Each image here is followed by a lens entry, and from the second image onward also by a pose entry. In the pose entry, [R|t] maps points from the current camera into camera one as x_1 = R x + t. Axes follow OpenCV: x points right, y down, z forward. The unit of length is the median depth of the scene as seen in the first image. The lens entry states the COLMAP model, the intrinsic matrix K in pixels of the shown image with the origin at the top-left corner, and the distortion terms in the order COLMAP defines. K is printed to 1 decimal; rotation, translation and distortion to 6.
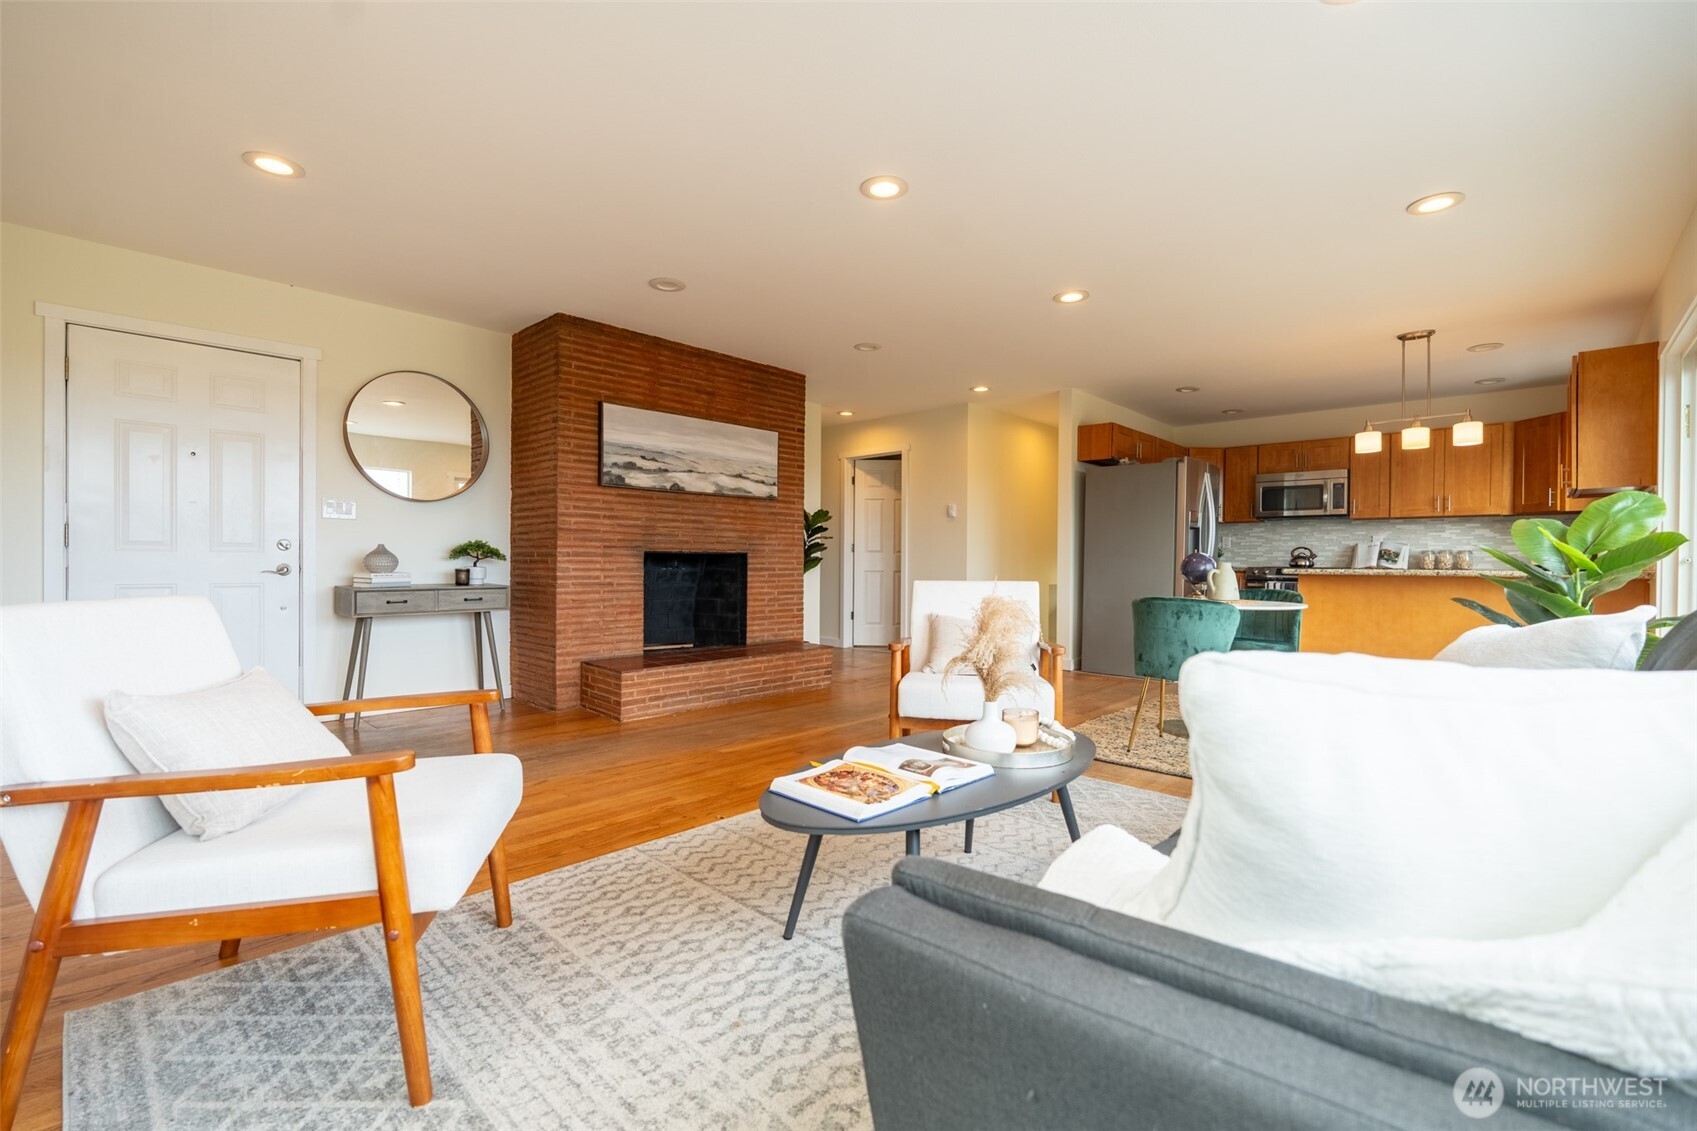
lens RADIAL K [[765.5, 0, 841.6], [0, 765.5, 562.1], [0, 0, 1]] dist [0.001762, 0.000023]
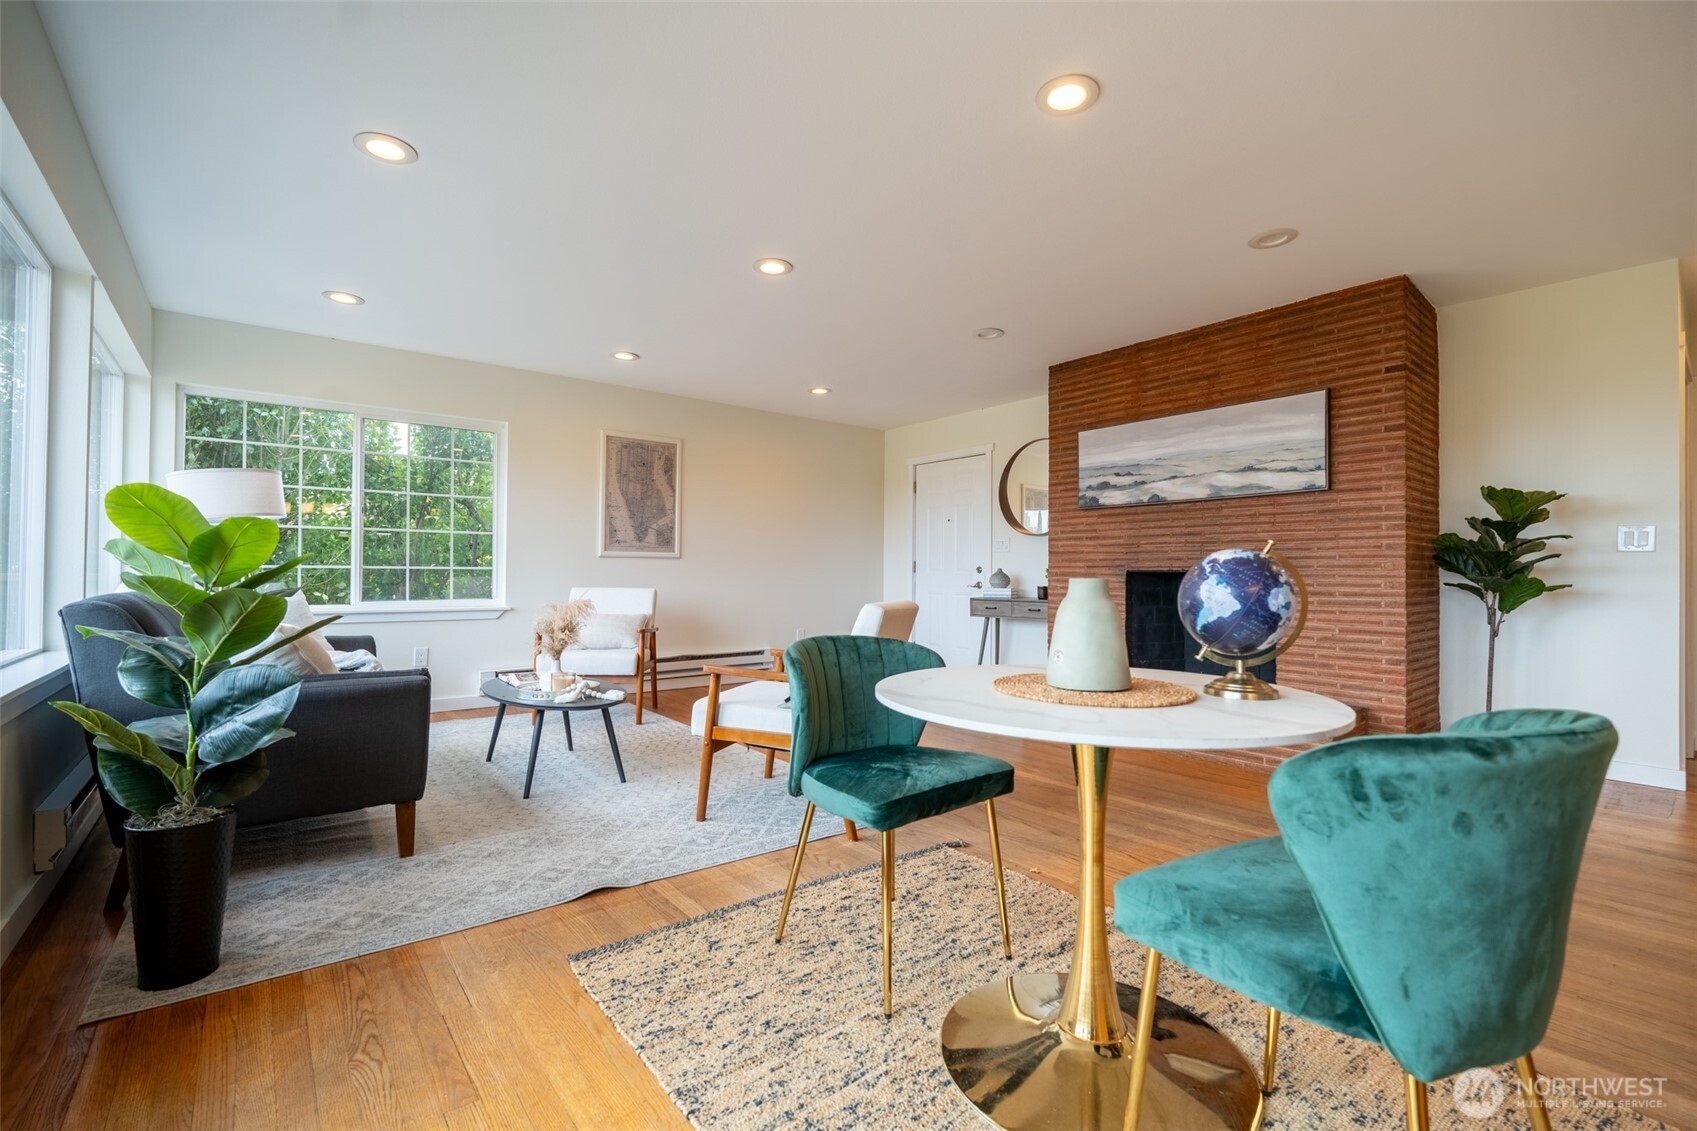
lens RADIAL K [[765.5, 0, 849.0], [0, 765.5, 565.9], [0, 0, 1]] dist [0.001762, 0.000023]
pose [[-0.167873, -0.015931, -0.985680, 0.760115], [-0.007568, 0.999861, -0.014872, -0.002733], [0.985780, 0.004963, -0.167970, 0.827435]]
